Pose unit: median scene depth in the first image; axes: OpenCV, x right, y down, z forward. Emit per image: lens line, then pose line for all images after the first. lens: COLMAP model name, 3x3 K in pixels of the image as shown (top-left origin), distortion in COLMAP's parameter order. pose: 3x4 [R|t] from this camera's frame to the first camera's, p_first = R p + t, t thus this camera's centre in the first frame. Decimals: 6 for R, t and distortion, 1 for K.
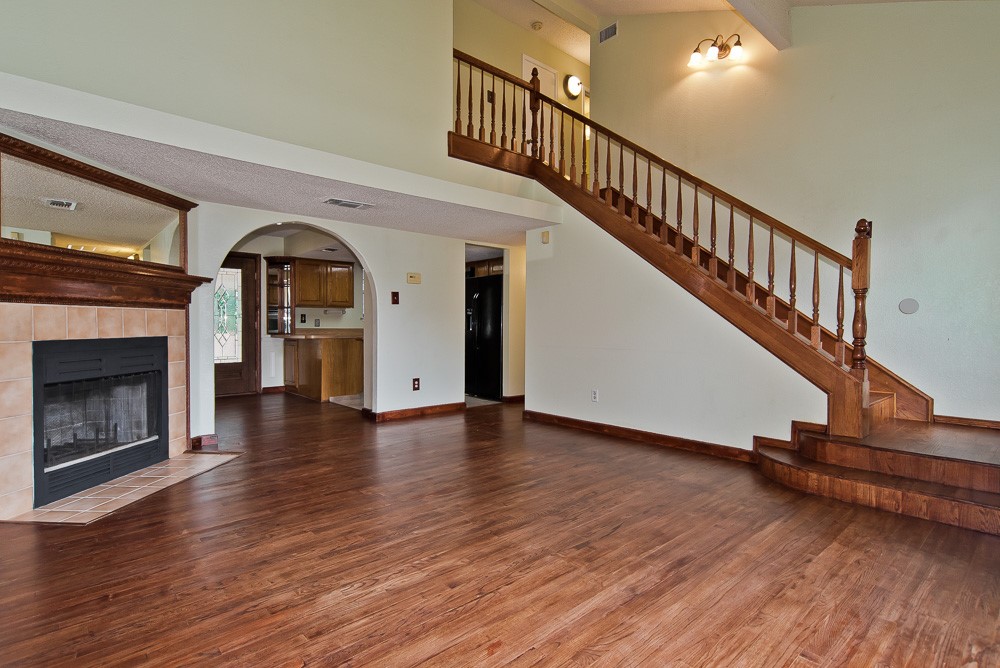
lens RADIAL K [[499.5, 0, 501.1], [0, 499.5, 334.4], [0, 0, 1]] dist [-0.007079, -0.000006]
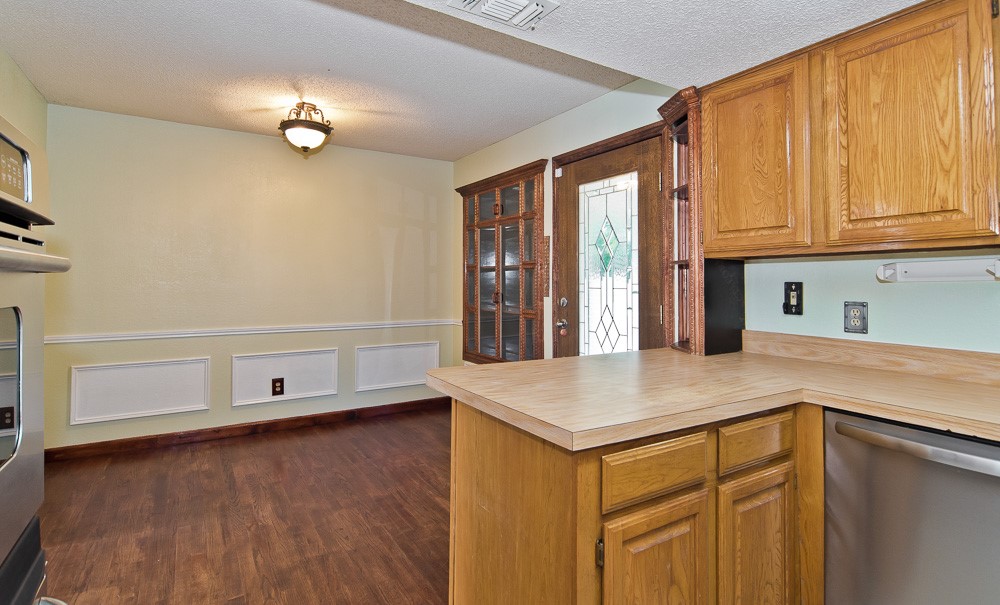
lens RADIAL K [[492.3, 0, 495.7], [0, 492.3, 273.6], [0, 0, 1]] dist [-0.002543, 0.002025]
pose [[-0.177785, -0.013267, -0.983980, -0.106218], [-0.010897, 0.999874, -0.011512, -0.043753], [0.984009, 0.008676, -0.177907, 0.946298]]
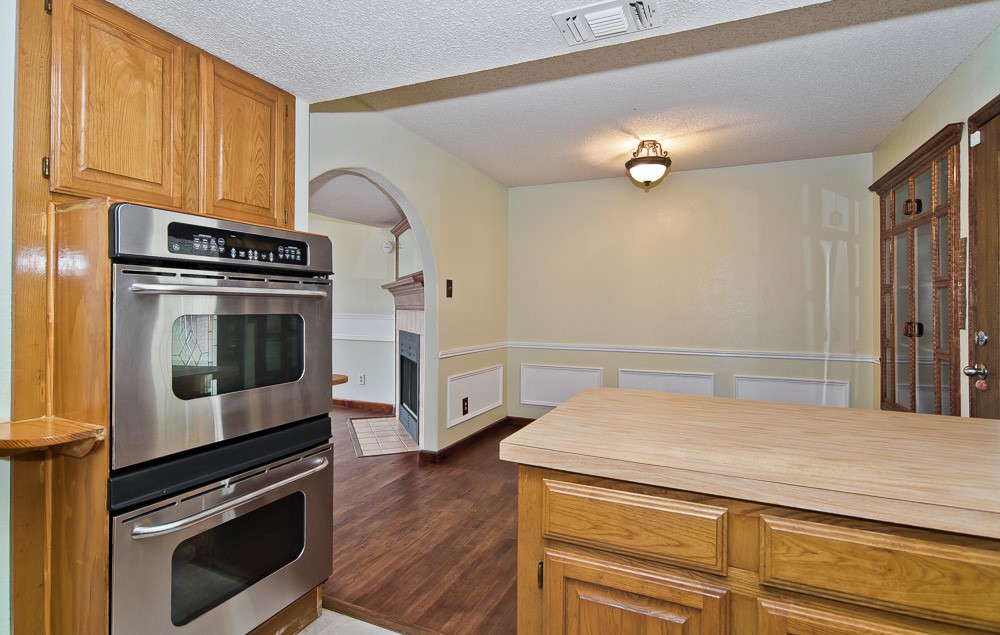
lens RADIAL K [[490.2, 0, 501.6], [0, 490.2, 302.7], [0, 0, 1]] dist [0.000597, -0.000373]
pose [[-0.909584, -0.005273, -0.415487, -0.187296], [-0.007734, 0.999961, 0.004241, -0.043598], [0.415449, 0.007071, -0.909589, 1.080371]]
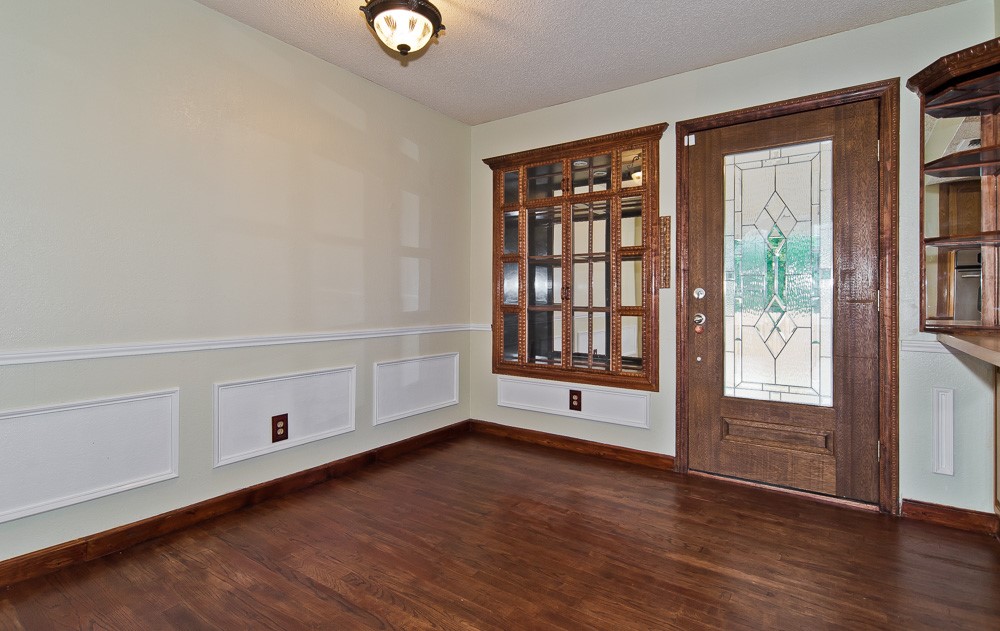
lens RADIAL K [[493.9, 0, 501.9], [0, 493.9, 297.9], [0, 0, 1]] dist [0.001245, -0.000571]
pose [[0.212766, 0.000720, -0.977103, -0.225768], [-0.013595, 0.999905, -0.002224, -0.015658], [0.977009, 0.013757, 0.212755, 0.682955]]
